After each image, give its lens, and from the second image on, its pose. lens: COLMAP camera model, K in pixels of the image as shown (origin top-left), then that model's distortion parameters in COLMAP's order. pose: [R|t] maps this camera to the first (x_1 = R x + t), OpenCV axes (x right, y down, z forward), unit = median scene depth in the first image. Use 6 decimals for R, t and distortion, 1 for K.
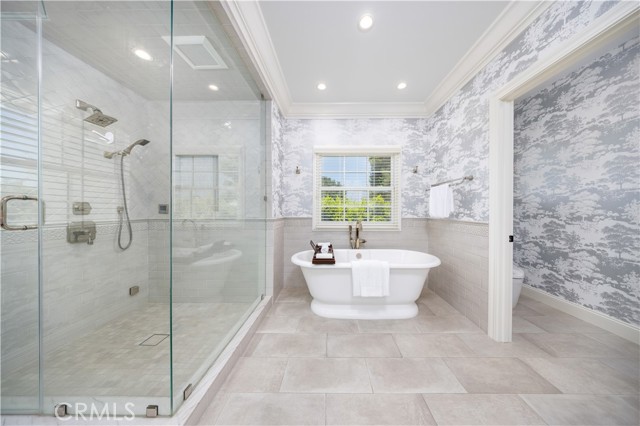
lens RADIAL K [[190.2, 0, 328.8], [0, 190.2, 211.1], [0, 0, 1]] dist [0.007032, -0.000250]
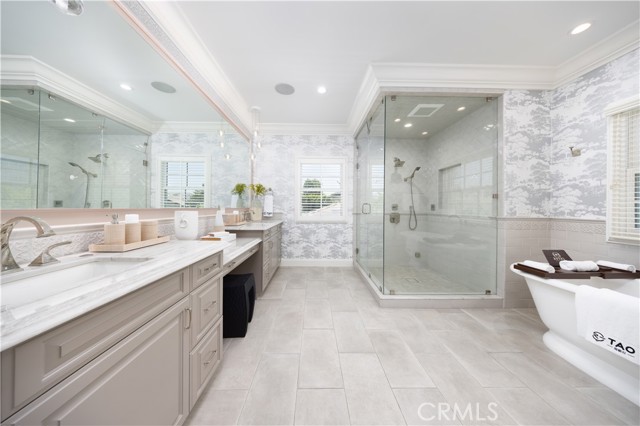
lens RADIAL K [[190.2, 0, 320.6], [0, 190.2, 208.6], [0, 0, 1]] dist [0.007032, -0.000250]
pose [[0.052858, 0.004355, -0.998593, 0.675995], [-0.008107, 0.999959, 0.003932, 0.001651], [0.998569, 0.007888, 0.052892, 0.039937]]
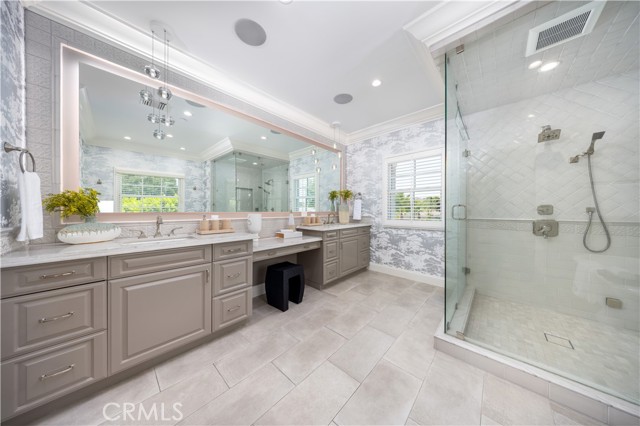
lens RADIAL K [[190.2, 0, 330.0], [0, 190.2, 211.7], [0, 0, 1]] dist [0.007032, -0.000250]
pose [[-0.634405, -0.001009, -0.773000, 0.506052], [-0.004494, 0.999987, 0.002383, 0.001874], [0.772988, 0.004986, -0.634402, 0.581309]]
